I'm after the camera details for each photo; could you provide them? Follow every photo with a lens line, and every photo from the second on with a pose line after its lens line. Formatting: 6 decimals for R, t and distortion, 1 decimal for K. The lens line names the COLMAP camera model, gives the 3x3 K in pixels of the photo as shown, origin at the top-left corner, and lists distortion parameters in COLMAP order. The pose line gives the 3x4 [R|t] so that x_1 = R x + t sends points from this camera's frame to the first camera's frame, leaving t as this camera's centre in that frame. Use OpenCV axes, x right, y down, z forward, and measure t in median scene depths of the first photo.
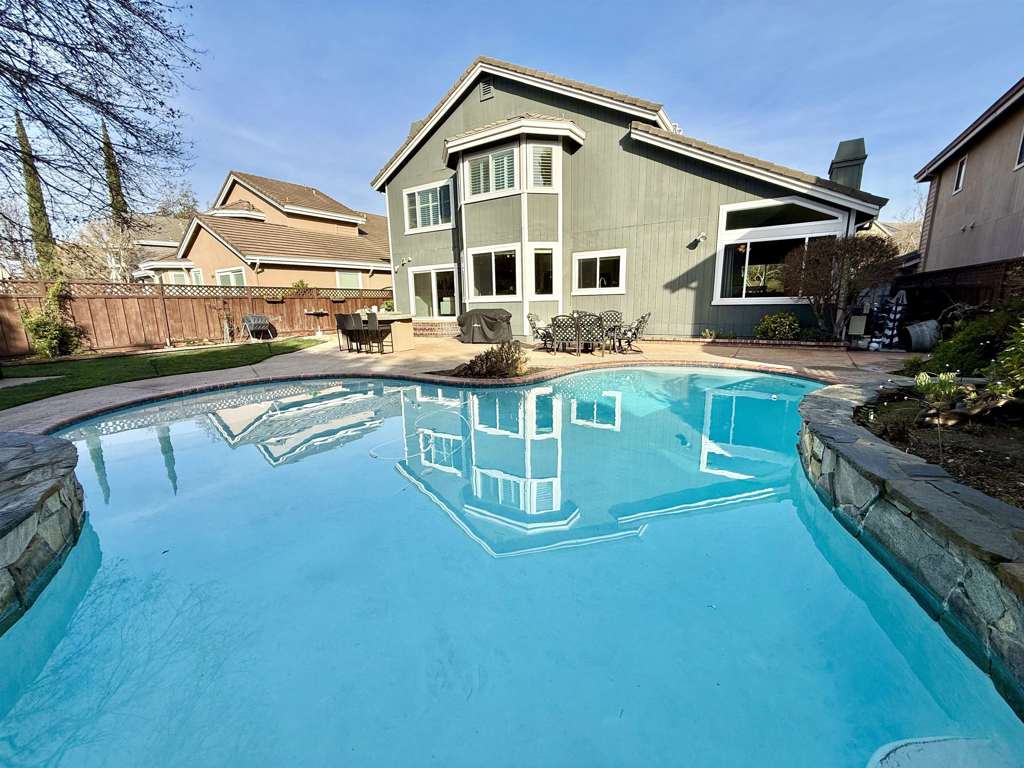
lens RADIAL K [[404.6, 0, 512.0], [0, 404.6, 384.0], [0, 0, 1]] dist [-0.000378, 0.000219]
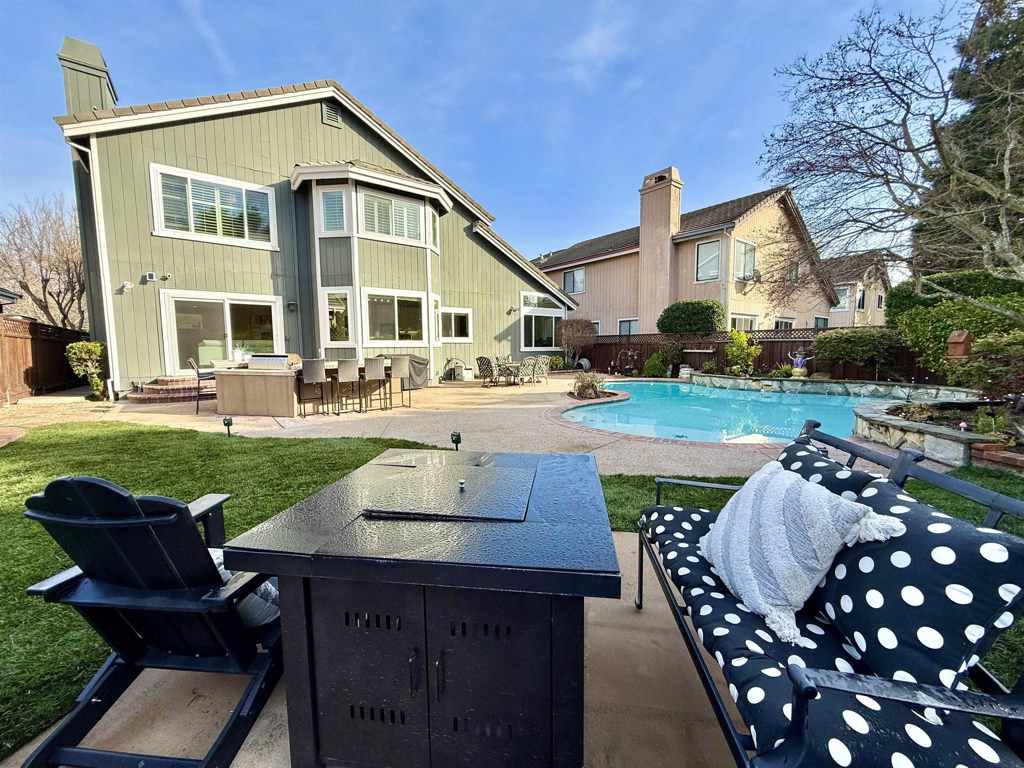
lens RADIAL K [[404.6, 0, 512.0], [0, 404.6, 384.0], [0, 0, 1]] dist [-0.000378, 0.000219]
pose [[0.331161, -0.066740, 0.941211, -0.884001], [0.190793, 0.981627, 0.002476, -0.071861], [-0.924084, 0.178756, 0.337810, 0.464737]]
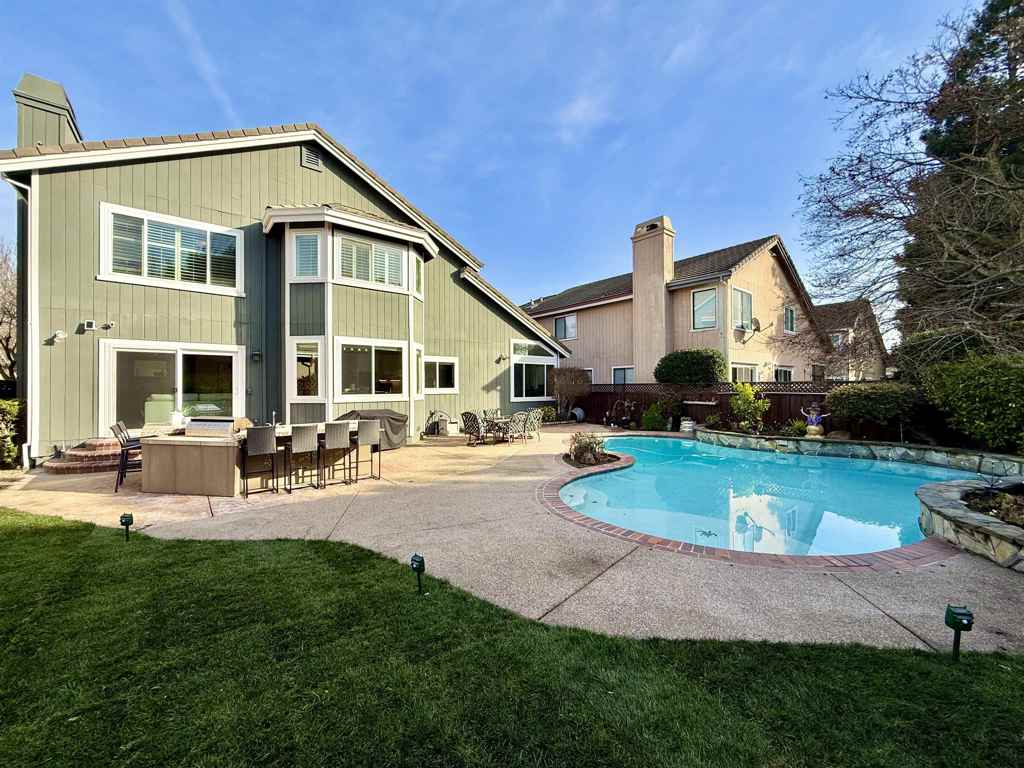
lens RADIAL K [[404.6, 0, 512.0], [0, 404.6, 384.0], [0, 0, 1]] dist [-0.000378, 0.000219]
pose [[0.308636, 0.027863, 0.950772, -0.793816], [0.190498, 0.977509, -0.090485, -0.110500], [-0.931909, 0.209047, 0.296387, 0.485075]]
